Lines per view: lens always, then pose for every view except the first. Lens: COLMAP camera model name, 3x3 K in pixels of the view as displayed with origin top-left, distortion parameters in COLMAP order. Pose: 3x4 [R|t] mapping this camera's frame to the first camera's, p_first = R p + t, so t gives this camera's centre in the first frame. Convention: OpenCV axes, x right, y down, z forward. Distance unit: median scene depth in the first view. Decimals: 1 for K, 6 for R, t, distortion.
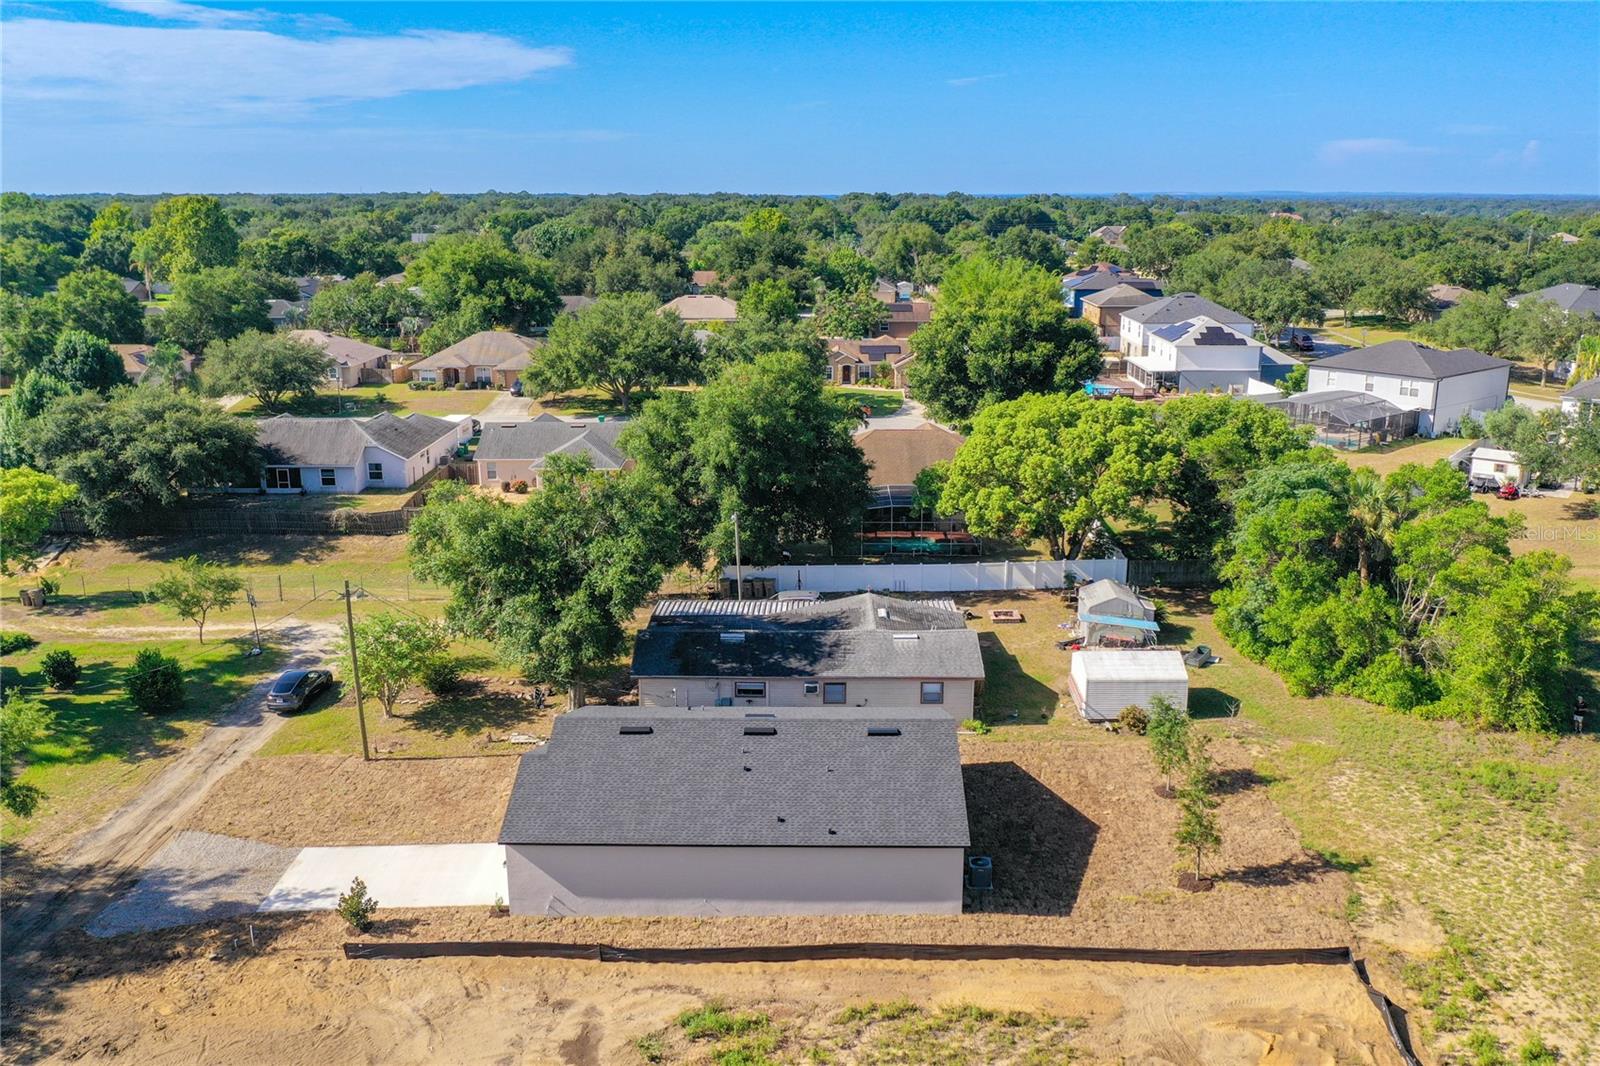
lens RADIAL K [[1300.1, 0, 800.0], [0, 1300.1, 533.0], [0, 0, 1]] dist [0.006047, 0.002002]
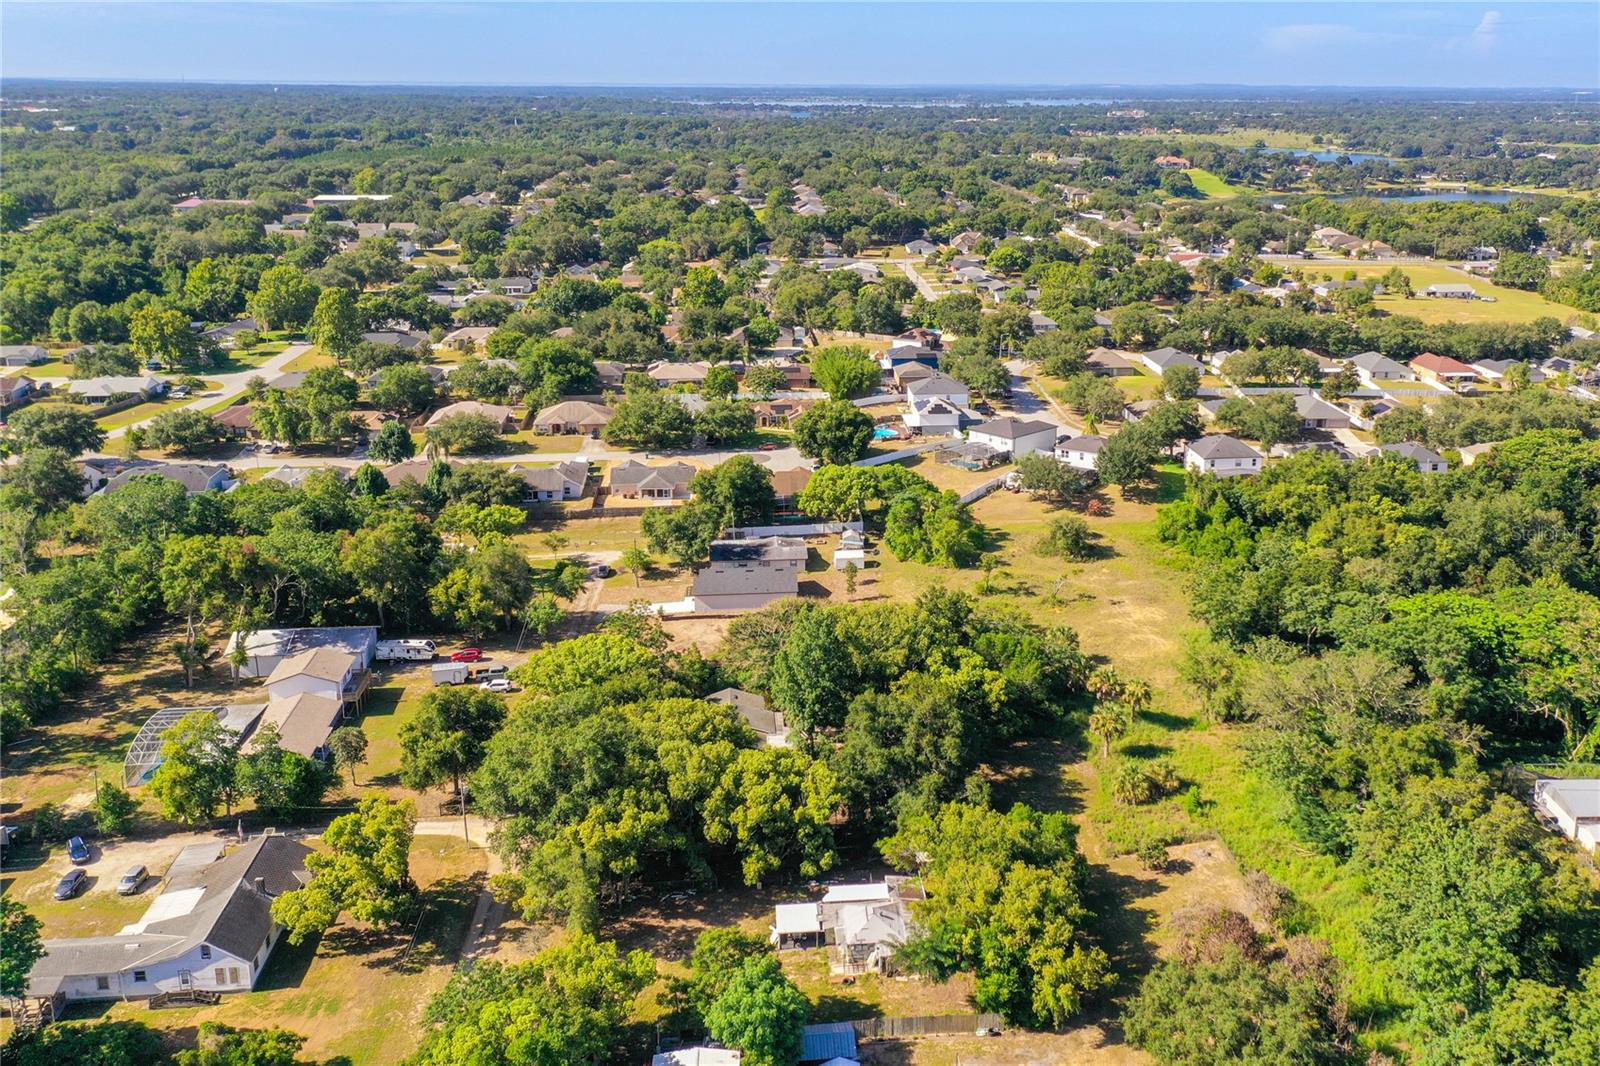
lens RADIAL K [[1300.1, 0, 800.0], [0, 1300.1, 533.0], [0, 0, 1]] dist [0.006047, 0.002002]
pose [[0.997537, -0.031492, 0.062672, -0.078641], [0.028594, 0.998503, 0.046622, -0.097800], [-0.064047, -0.044715, 0.996945, -1.965610]]
